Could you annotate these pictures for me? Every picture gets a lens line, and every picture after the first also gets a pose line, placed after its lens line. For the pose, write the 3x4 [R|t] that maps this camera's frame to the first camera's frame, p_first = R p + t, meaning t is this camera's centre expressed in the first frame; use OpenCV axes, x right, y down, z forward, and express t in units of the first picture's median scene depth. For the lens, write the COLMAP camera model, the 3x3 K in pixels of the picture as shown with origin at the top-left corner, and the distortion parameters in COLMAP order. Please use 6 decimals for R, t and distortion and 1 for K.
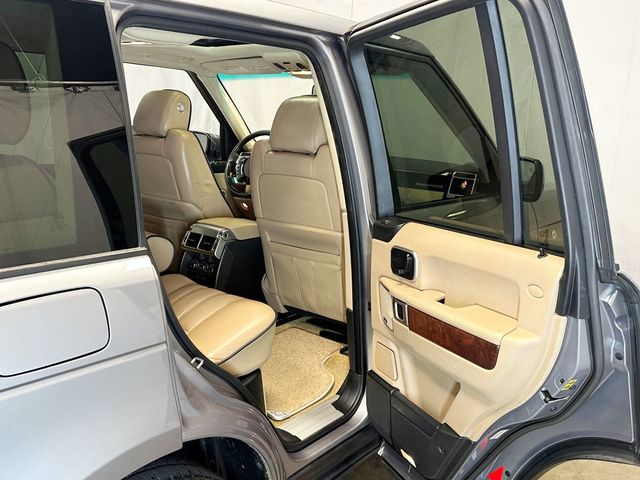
lens RADIAL K [[630.6, 0, 328.6], [0, 630.6, 240.3], [0, 0, 1]] dist [0.112311, -0.011400]
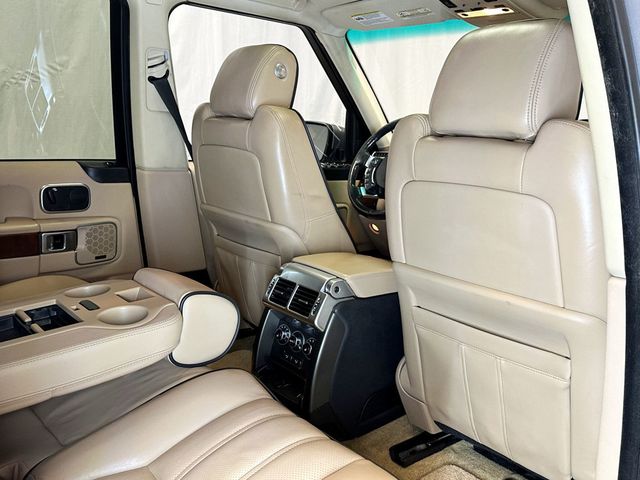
lens RADIAL K [[630.6, 0, 328.6], [0, 630.6, 240.3], [0, 0, 1]] dist [0.112311, -0.011400]
pose [[0.977737, 0.048851, -0.204069, -0.053398], [-0.052412, 0.998553, -0.012078, -0.040511], [0.203184, 0.022505, 0.978882, 0.415999]]
